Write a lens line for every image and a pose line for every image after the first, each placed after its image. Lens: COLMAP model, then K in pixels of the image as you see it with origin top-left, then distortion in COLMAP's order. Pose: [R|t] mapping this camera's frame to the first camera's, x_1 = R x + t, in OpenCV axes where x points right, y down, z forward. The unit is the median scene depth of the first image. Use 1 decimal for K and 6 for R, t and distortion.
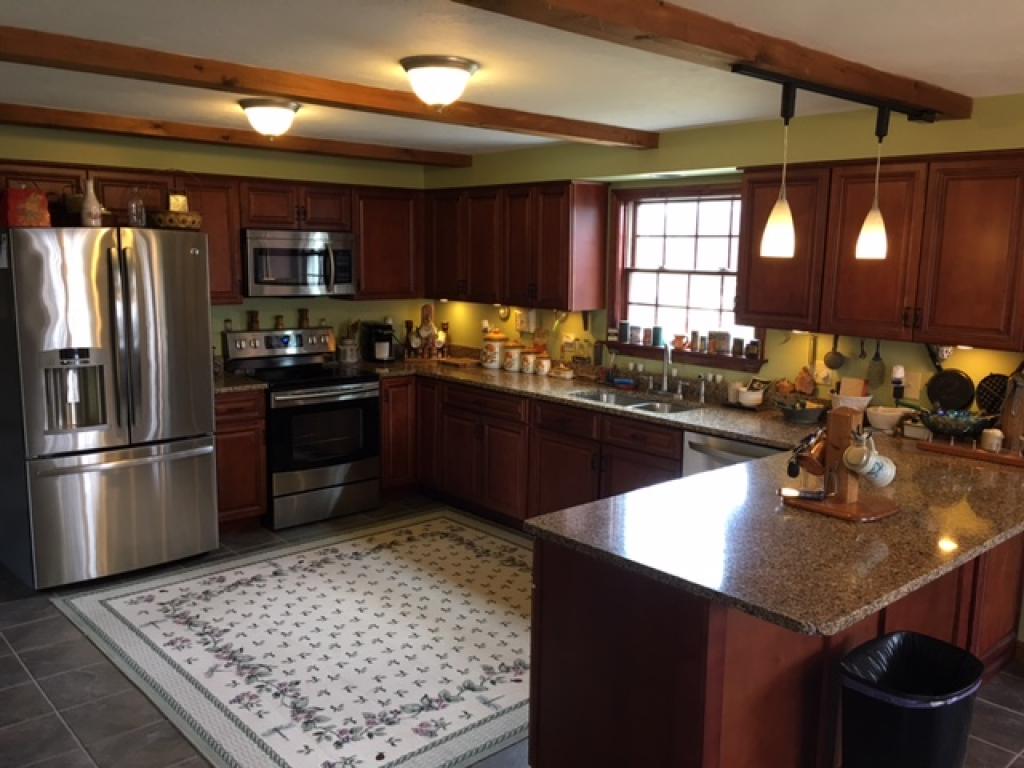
lens RADIAL K [[863.8, 0, 506.4], [0, 863.8, 381.4], [0, 0, 1]] dist [0.081217, -0.110608]
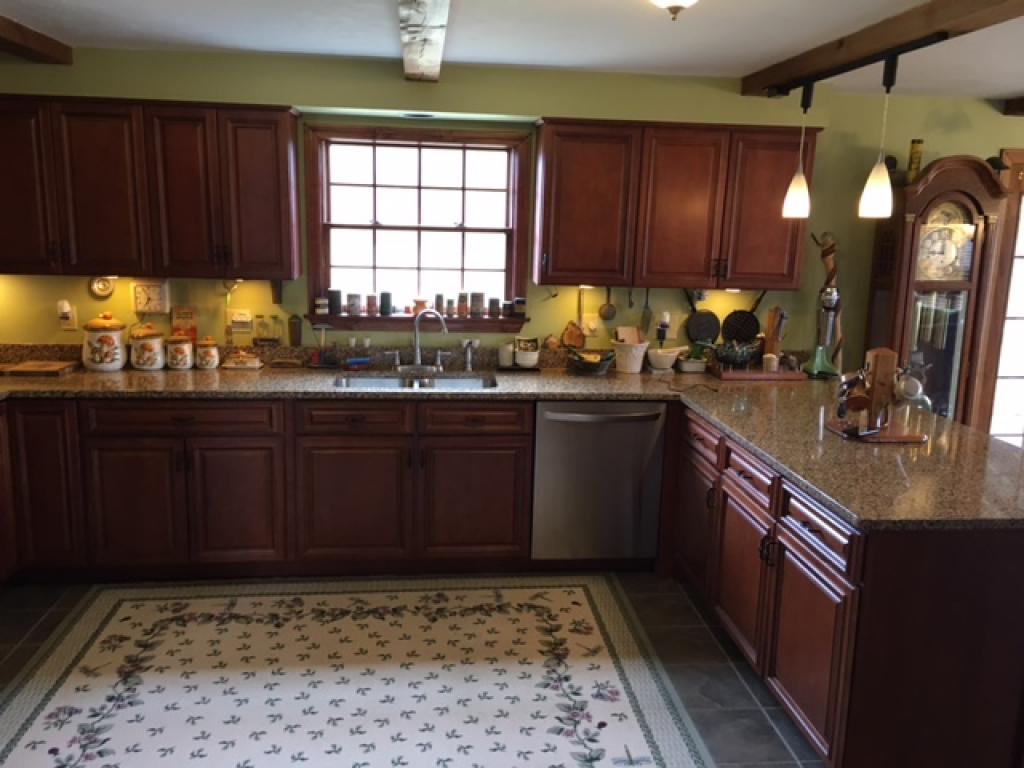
lens RADIAL K [[863.8, 0, 511.1], [0, 863.8, 382.7], [0, 0, 1]] dist [0.081217, -0.110608]
pose [[0.579244, -0.156357, 0.800018, -0.489472], [0.106232, 0.987541, 0.116091, -0.065804], [-0.808202, 0.017743, 0.588638, 0.423123]]
